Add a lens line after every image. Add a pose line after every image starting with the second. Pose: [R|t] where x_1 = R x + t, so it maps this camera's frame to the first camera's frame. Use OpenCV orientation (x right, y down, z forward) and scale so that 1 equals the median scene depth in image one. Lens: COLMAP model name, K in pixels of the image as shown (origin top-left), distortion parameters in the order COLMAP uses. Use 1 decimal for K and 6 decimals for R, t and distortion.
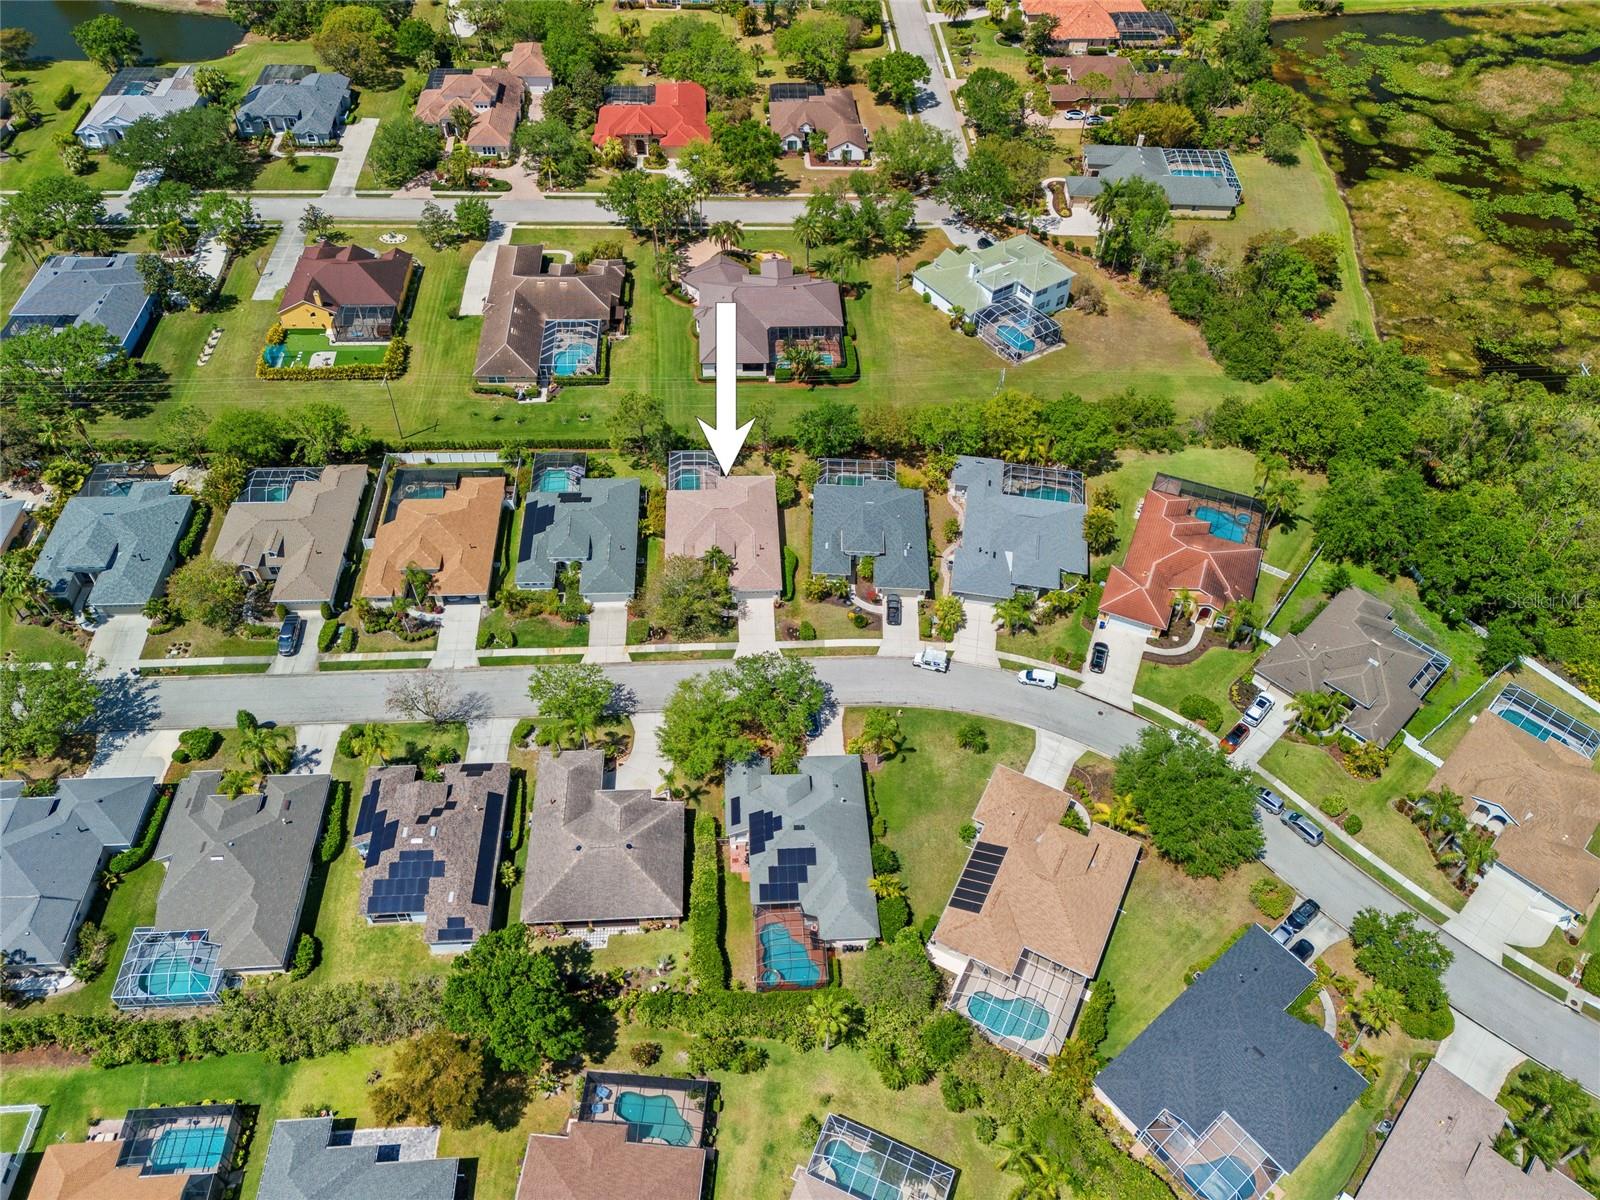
lens RADIAL K [[1123.0, 0, 801.6], [0, 1123.0, 600.9], [0, 0, 1]] dist [0.012284, 0.001591]
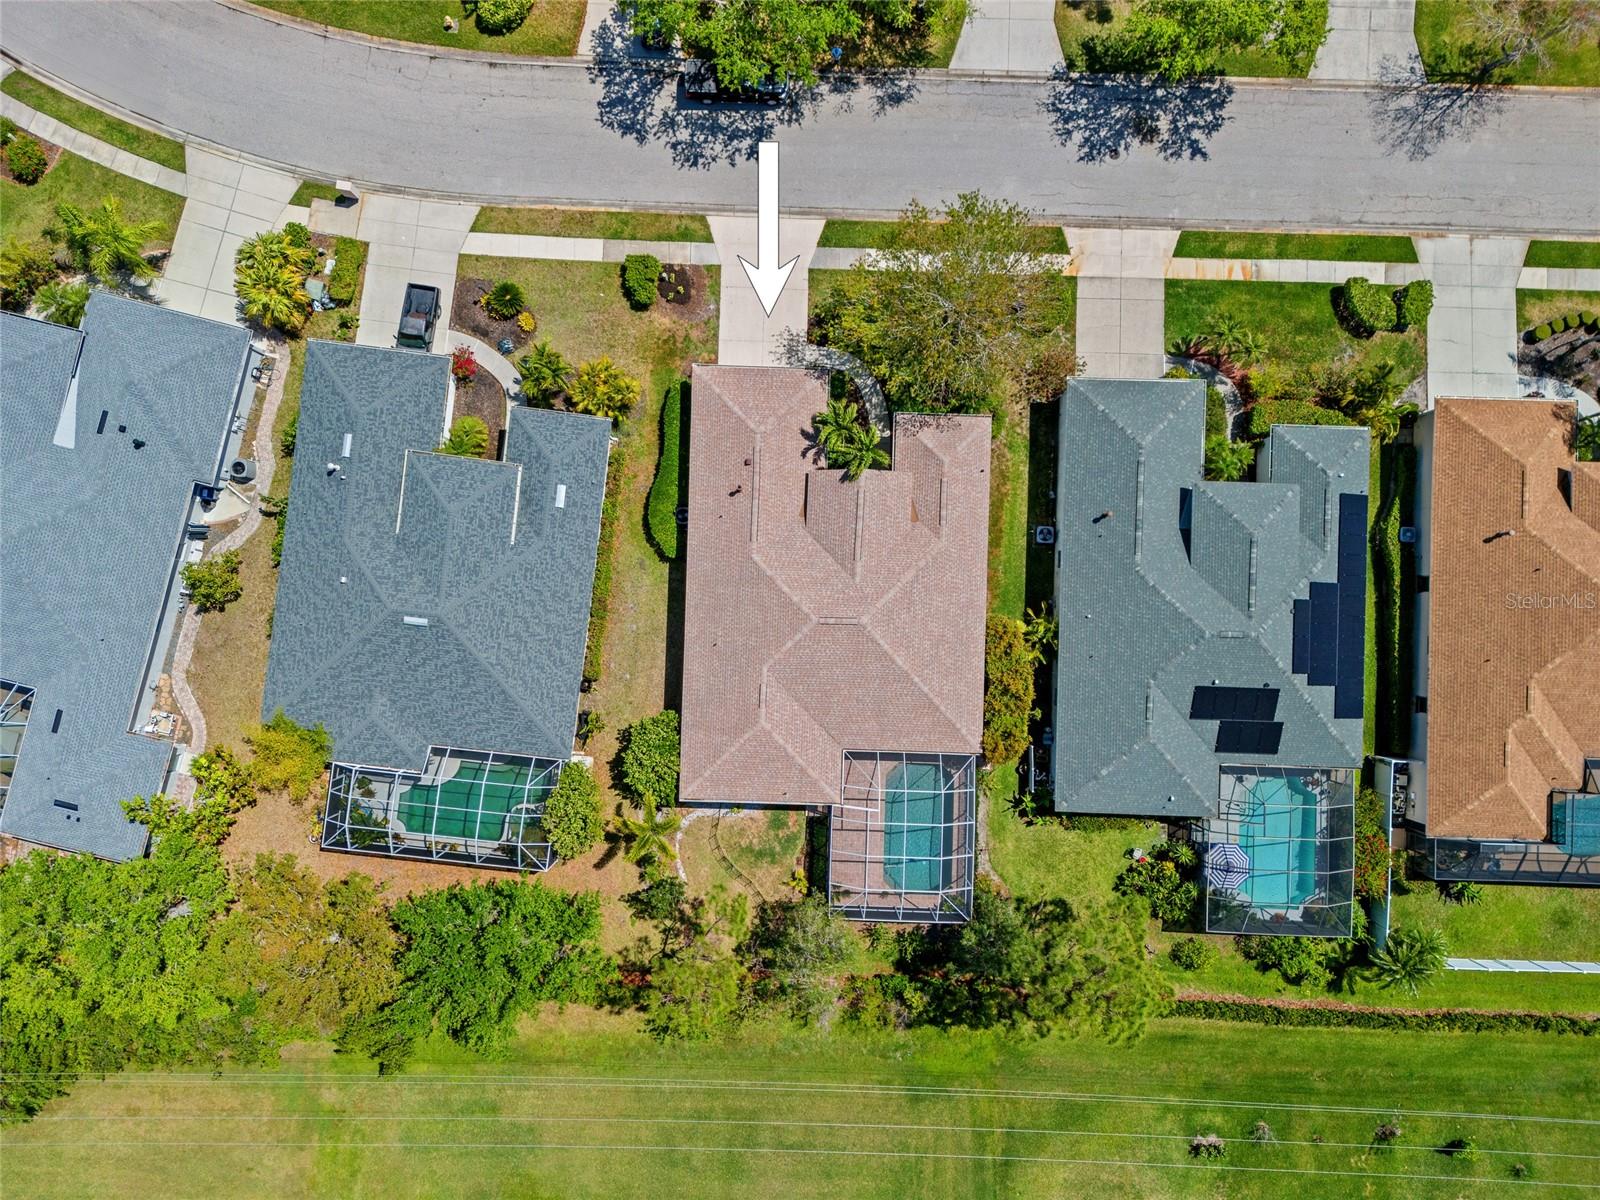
lens RADIAL K [[1123.0, 0, 803.9], [0, 1123.0, 601.3], [0, 0, 1]] dist [0.012284, 0.001591]
pose [[-0.995256, -0.087869, -0.041763, -0.047130], [0.037225, -0.740542, 0.670979, -0.331854], [-0.089885, 0.666241, 0.740300, 0.765382]]
